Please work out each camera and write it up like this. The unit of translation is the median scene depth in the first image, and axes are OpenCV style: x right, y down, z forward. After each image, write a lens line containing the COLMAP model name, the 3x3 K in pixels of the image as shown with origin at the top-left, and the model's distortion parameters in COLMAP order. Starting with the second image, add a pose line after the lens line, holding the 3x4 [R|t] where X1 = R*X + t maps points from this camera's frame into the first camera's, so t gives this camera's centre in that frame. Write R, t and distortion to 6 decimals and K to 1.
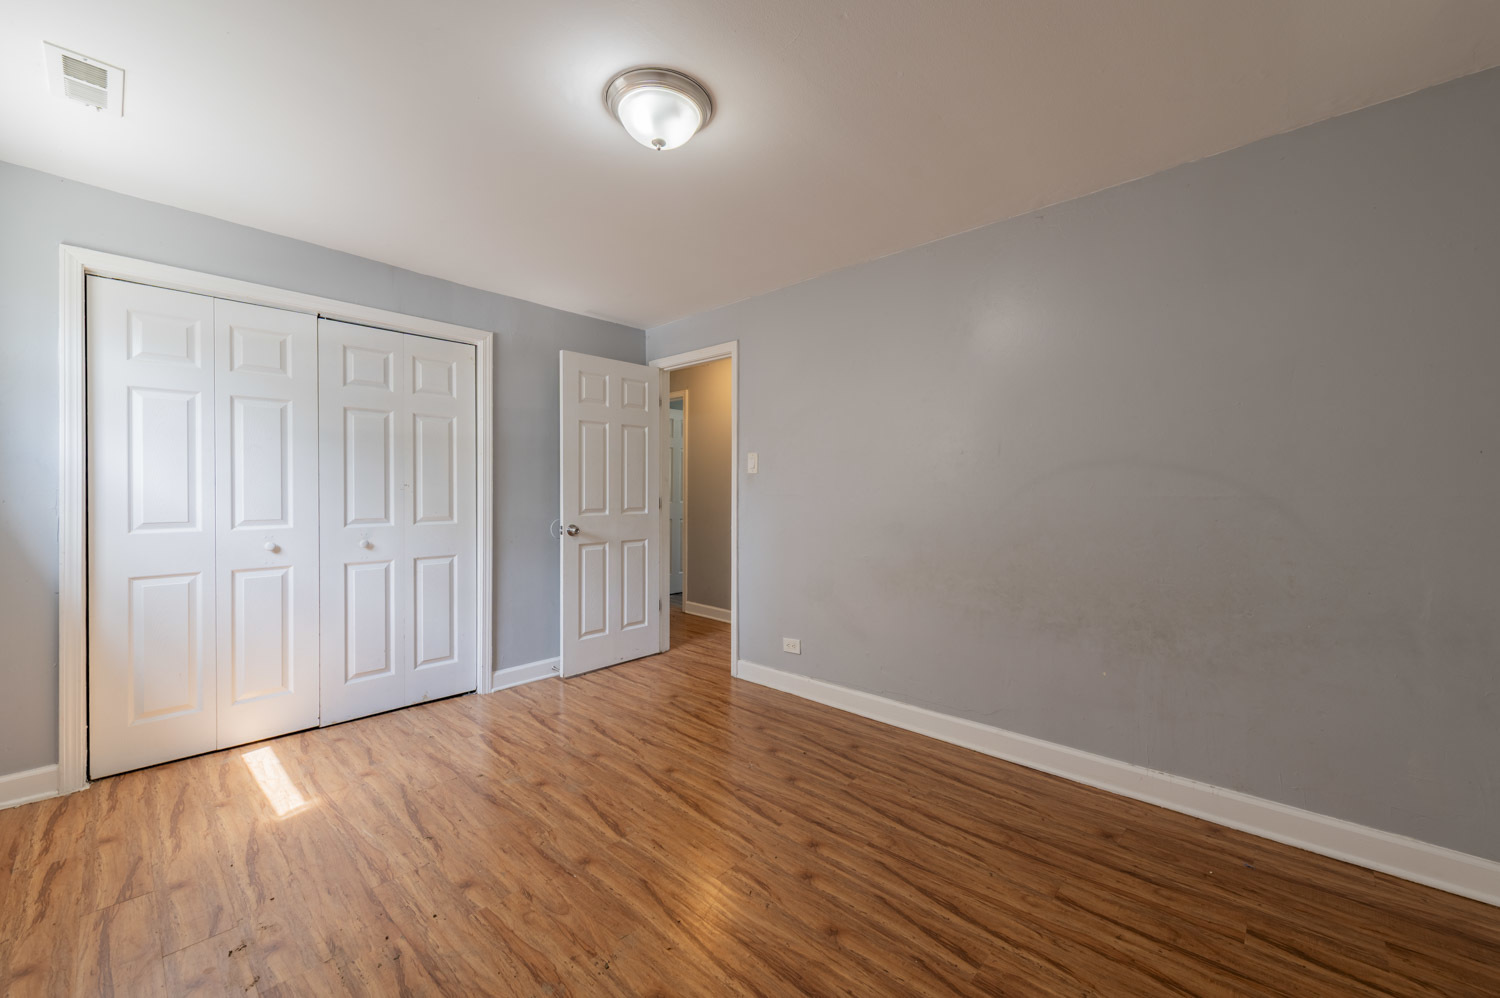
lens RADIAL K [[587.8, 0, 747.8], [0, 587.8, 503.8], [0, 0, 1]] dist [0.017388, -0.003346]
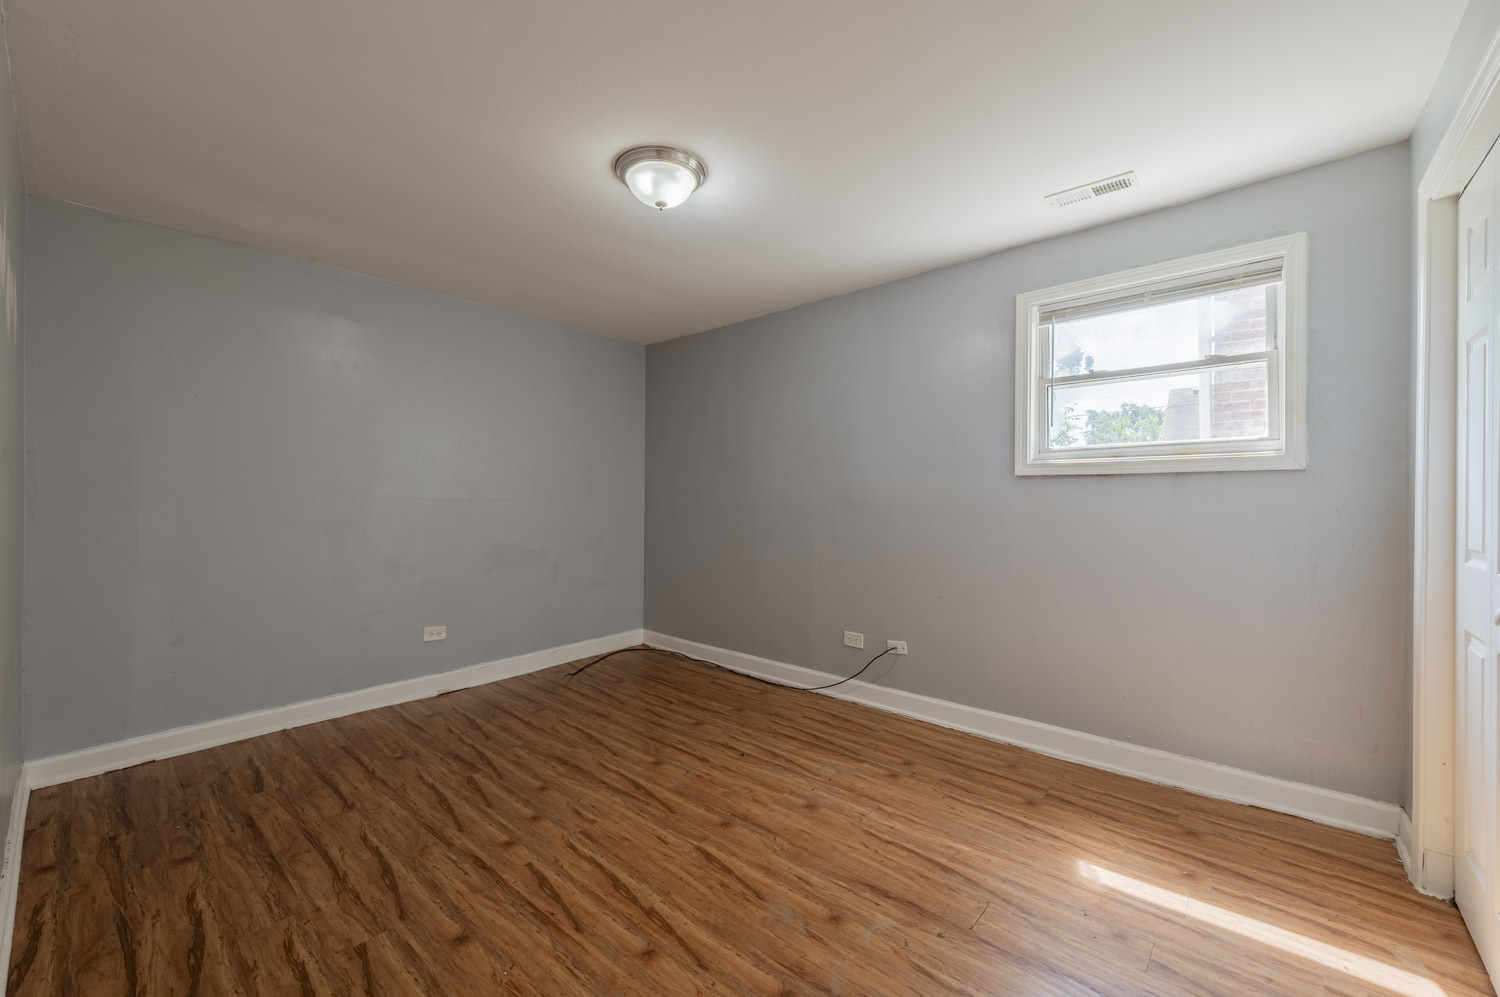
lens RADIAL K [[587.8, 0, 747.8], [0, 587.8, 503.3], [0, 0, 1]] dist [0.017388, -0.003346]
pose [[-0.999696, -0.000894, -0.024650, -0.257503], [-0.001669, 0.999504, 0.031460, -0.040254], [0.024610, 0.031491, -0.999201, 1.881366]]
